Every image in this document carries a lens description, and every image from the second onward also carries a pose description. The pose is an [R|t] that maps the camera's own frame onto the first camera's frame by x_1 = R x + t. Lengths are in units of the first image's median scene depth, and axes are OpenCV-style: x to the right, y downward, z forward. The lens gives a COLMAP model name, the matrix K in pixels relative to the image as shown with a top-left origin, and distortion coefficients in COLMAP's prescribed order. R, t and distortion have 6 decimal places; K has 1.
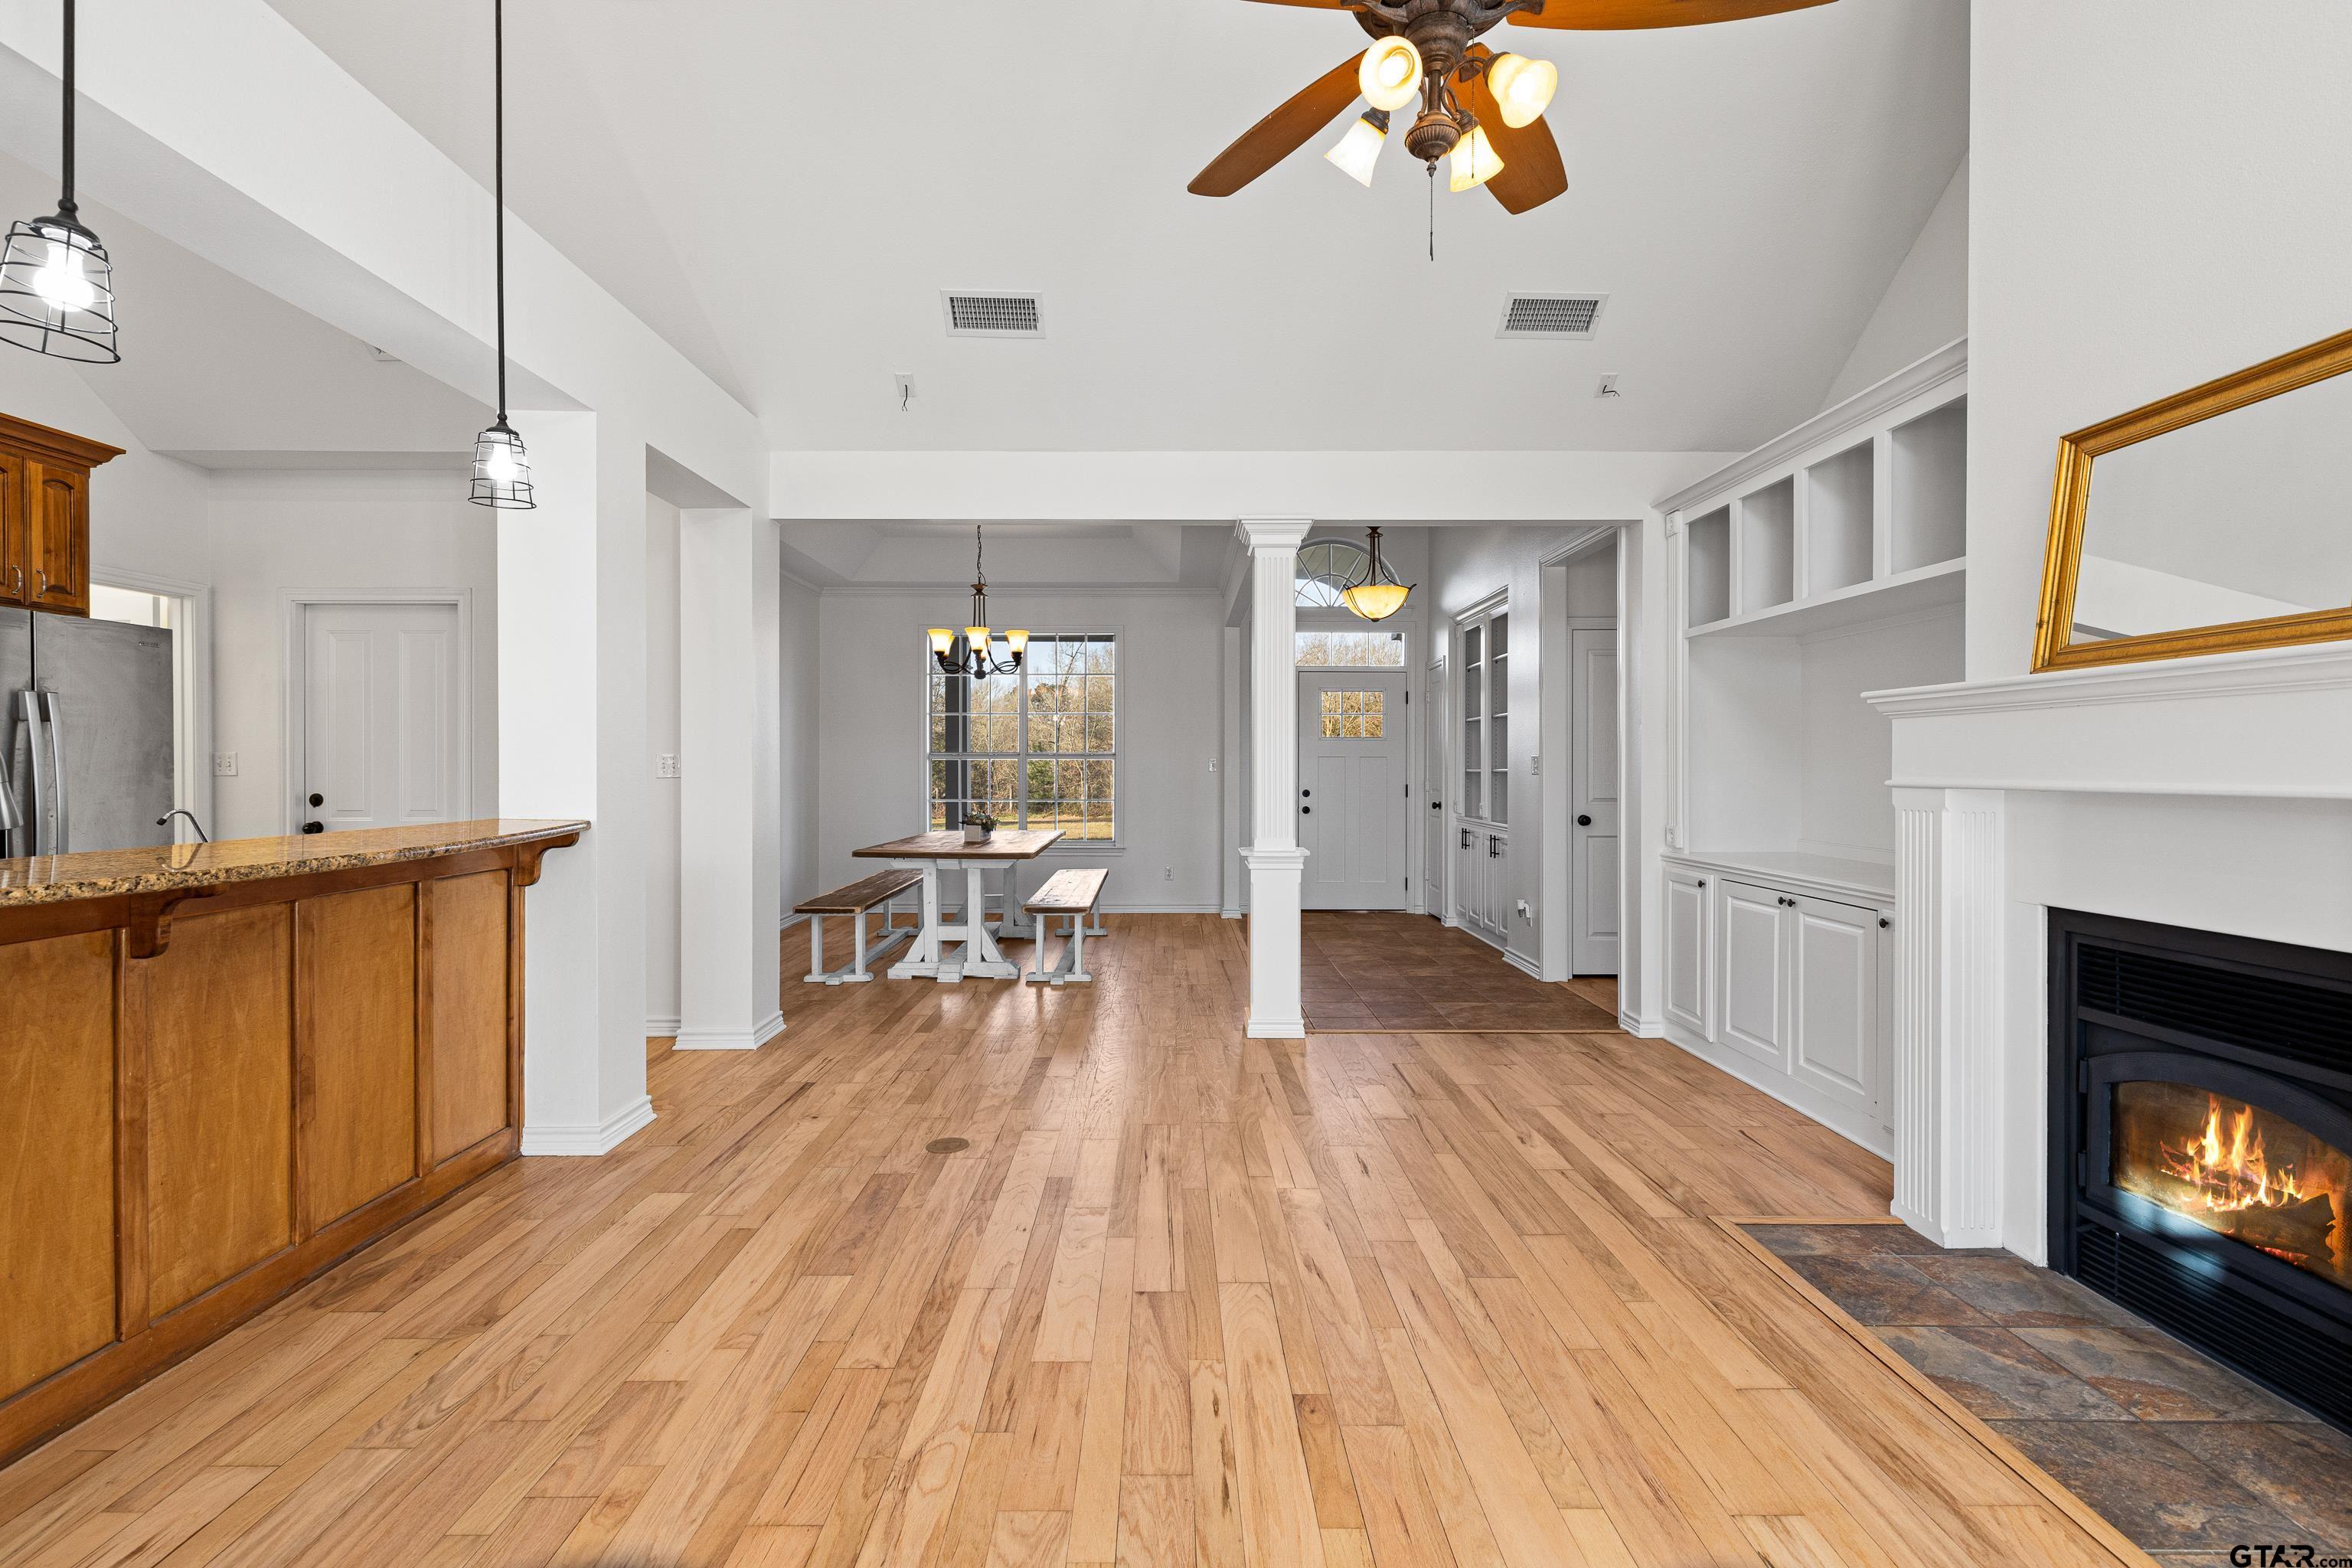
lens RADIAL K [[1052.4, 0, 1149.6], [0, 1052.4, 773.8], [0, 0, 1]] dist [0.001658, 0.000521]
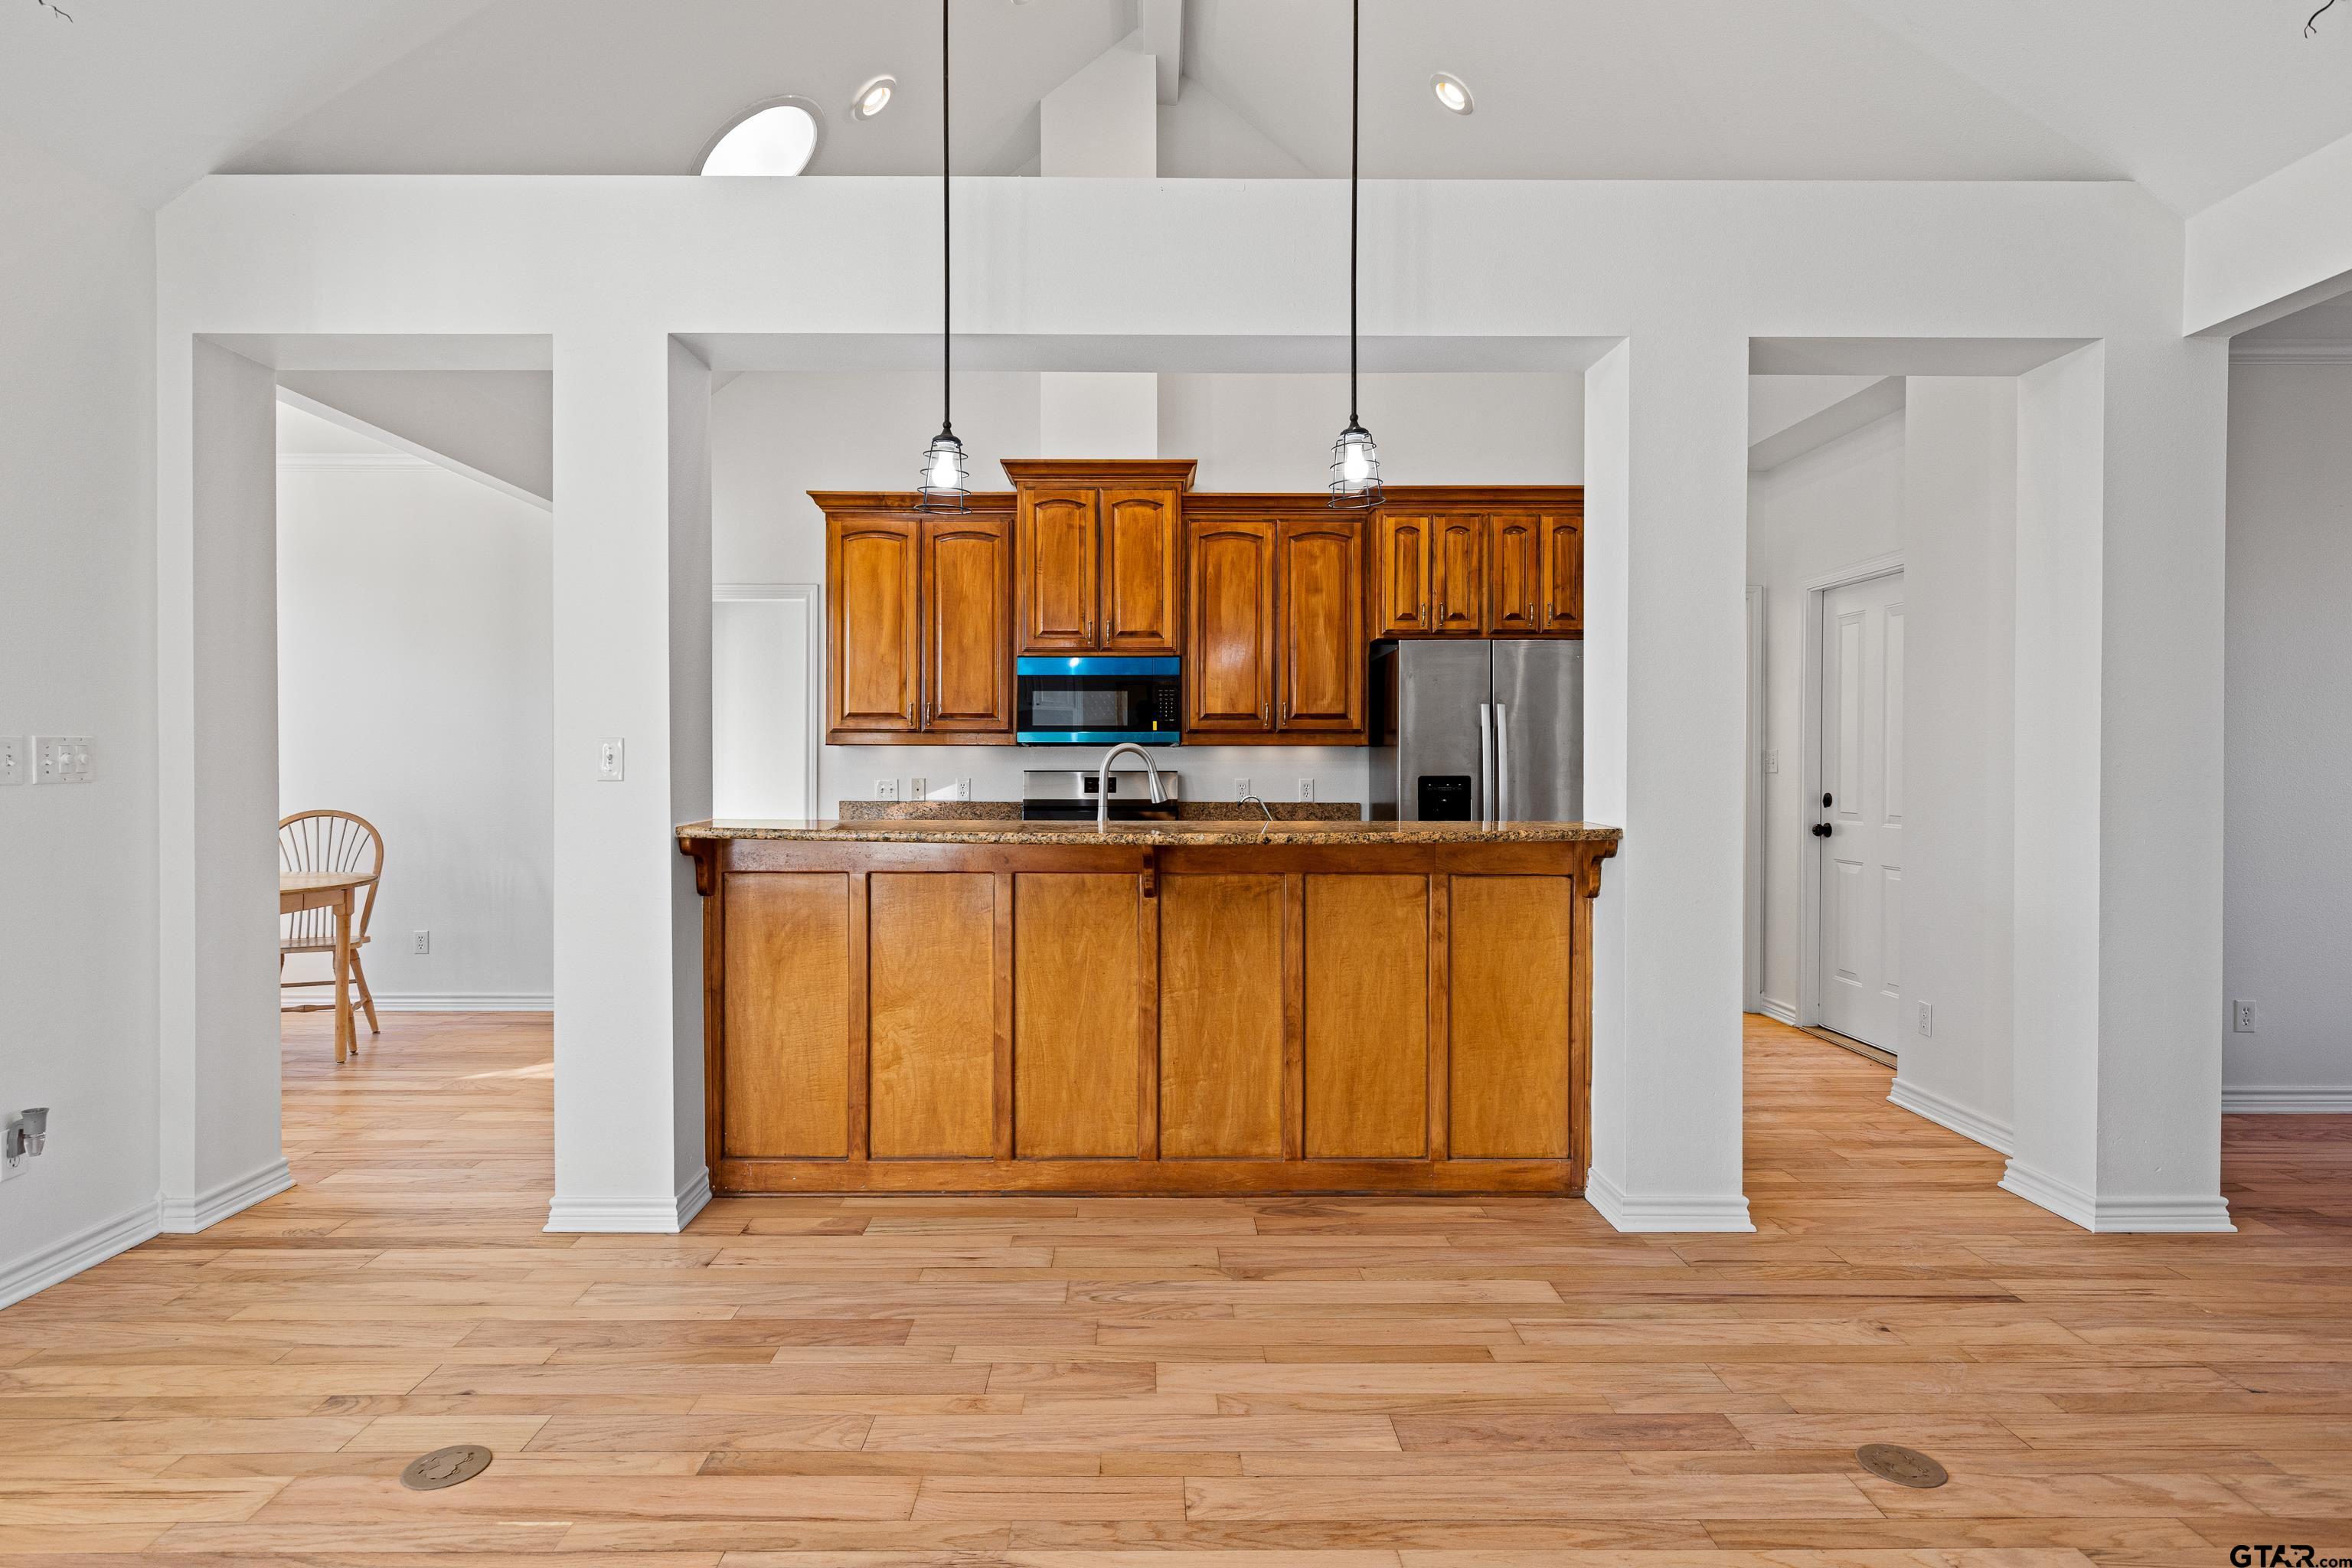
lens RADIAL K [[1227.9, 0, 1172.1], [0, 1227.9, 768.9], [0, 0, 1]] dist [0.004458, 0.000509]
pose [[0.029509, 0.007808, -0.999534, 0.569365], [-0.011216, 0.999909, 0.007479, -0.008690], [0.999502, 0.010990, 0.029594, 0.798124]]
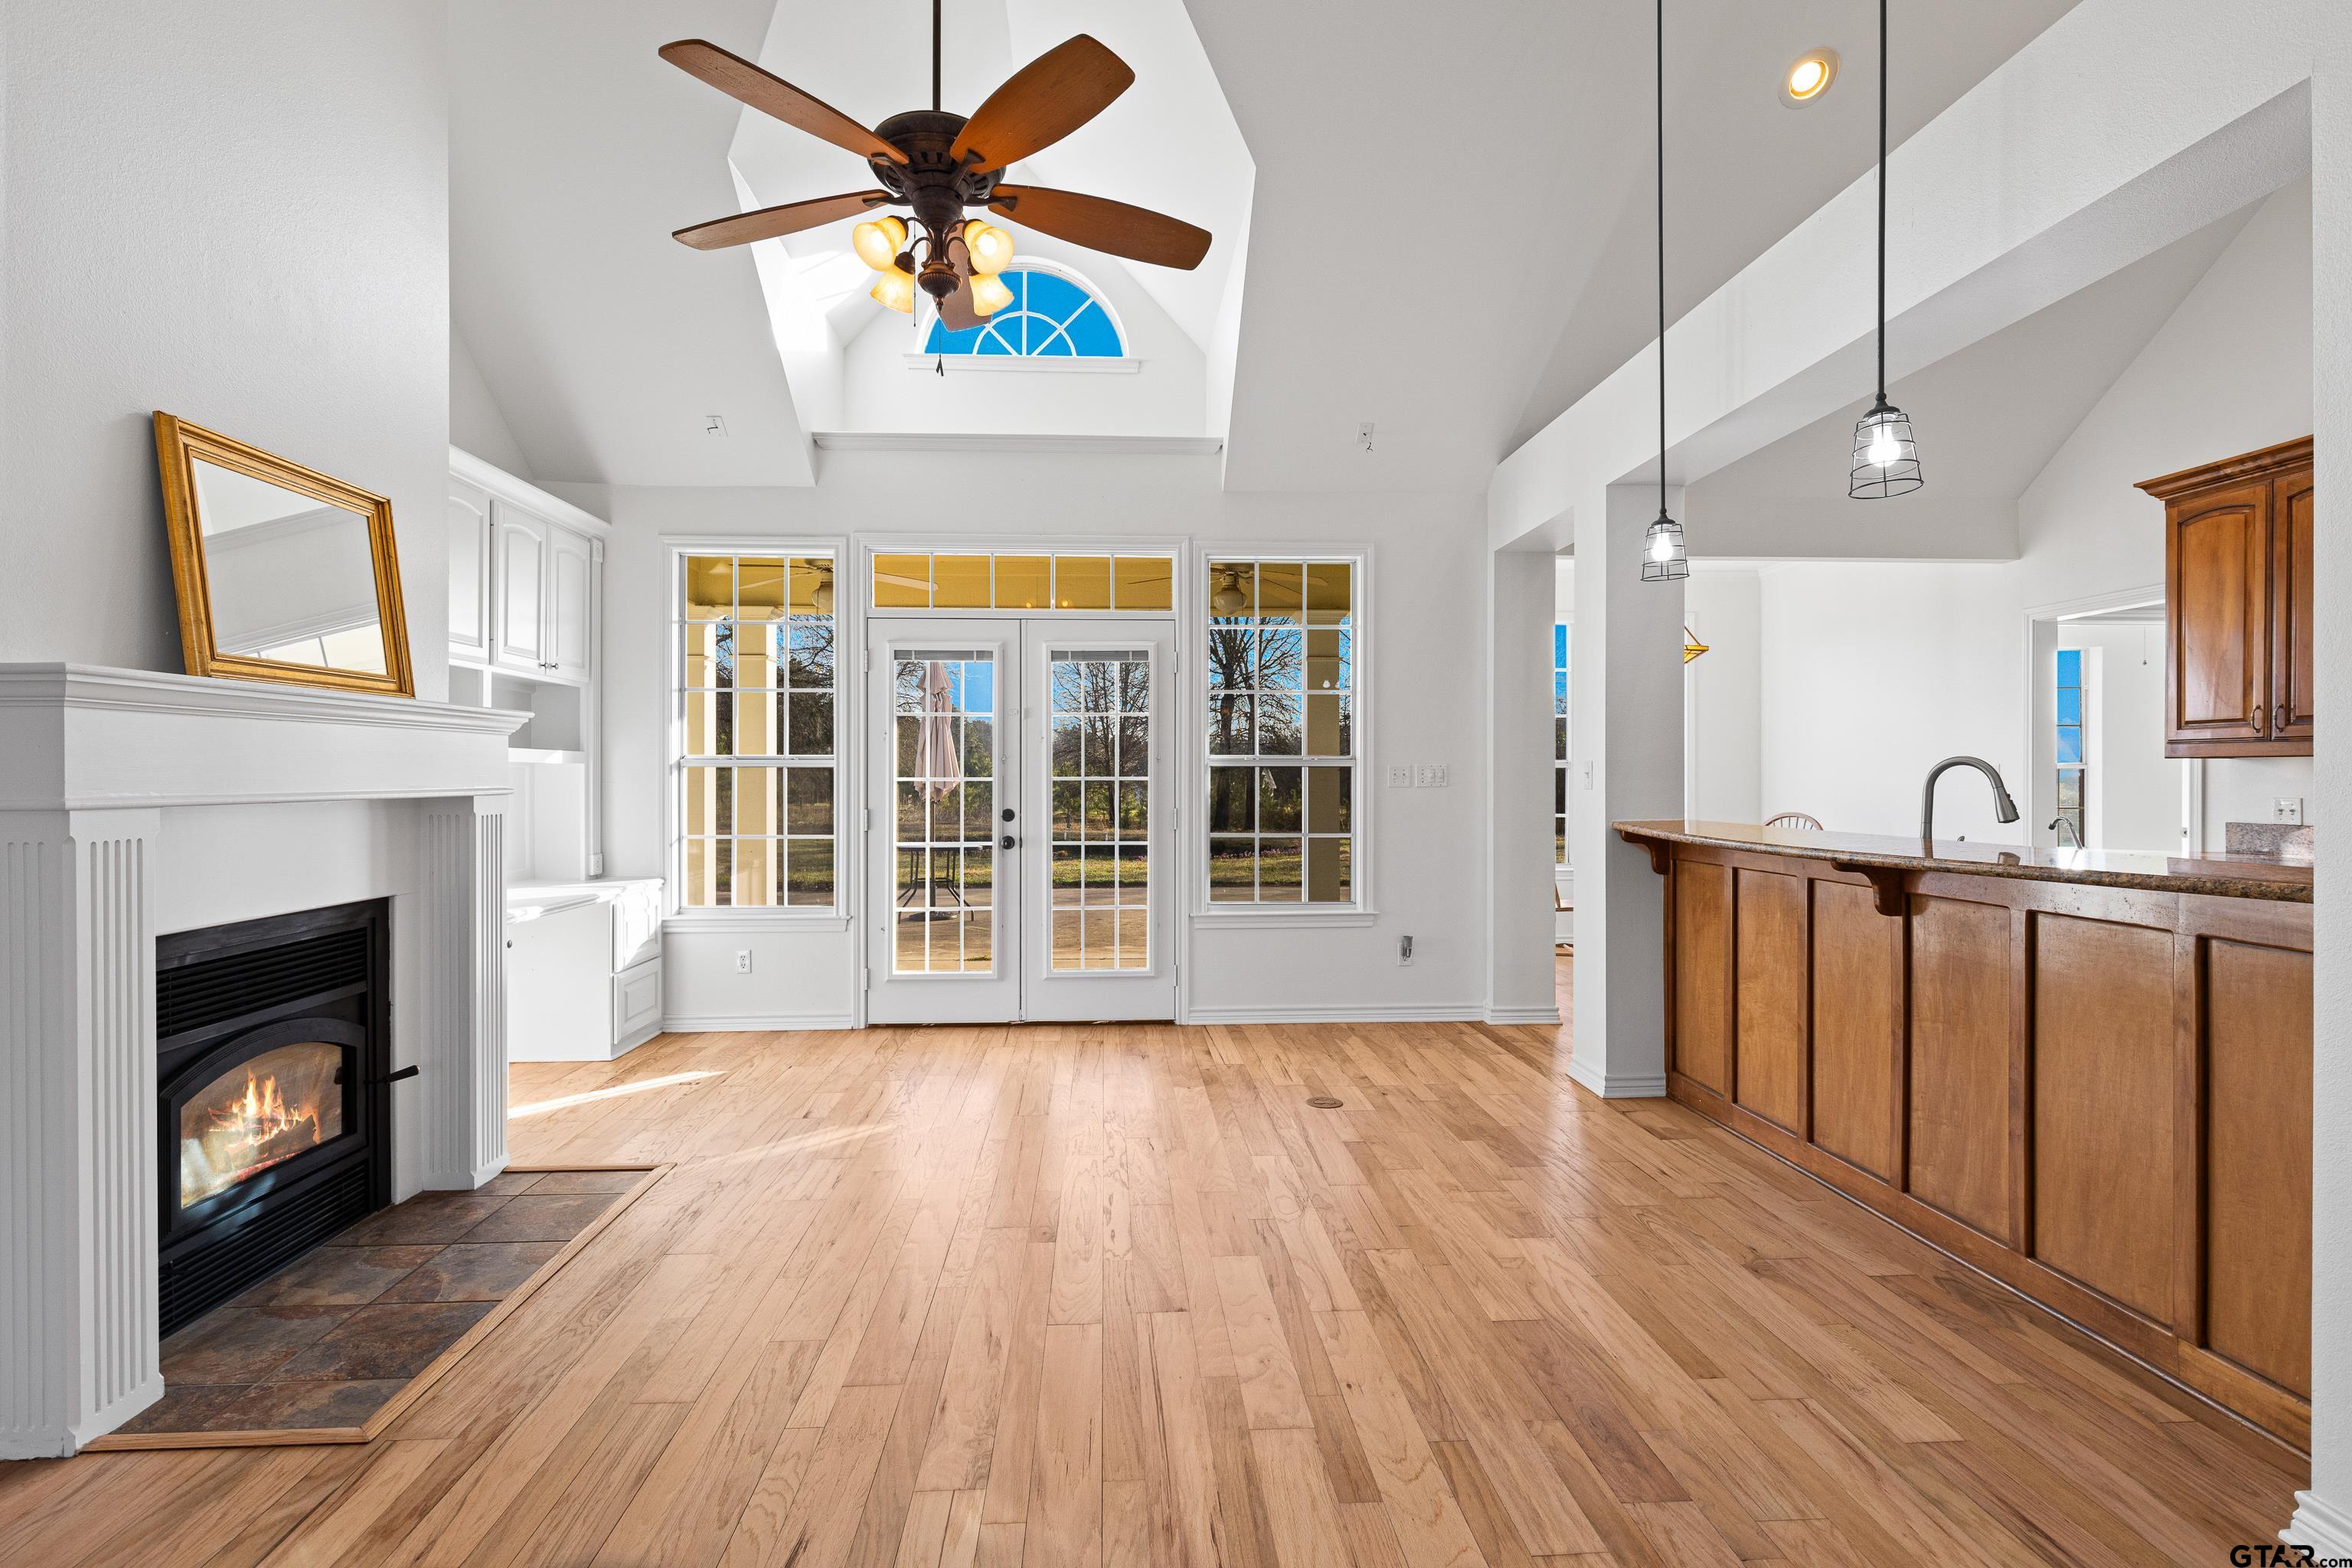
lens RADIAL K [[1125.2, 0, 1176.0], [0, 1125.2, 784.0], [0, 0, 1]] dist [-0.001250, 0.000189]
pose [[-0.996852, 0.001461, -0.079276, 0.075648], [0.000203, 0.999874, 0.015872, -0.016408], [0.079289, 0.015806, -0.996726, 1.944273]]
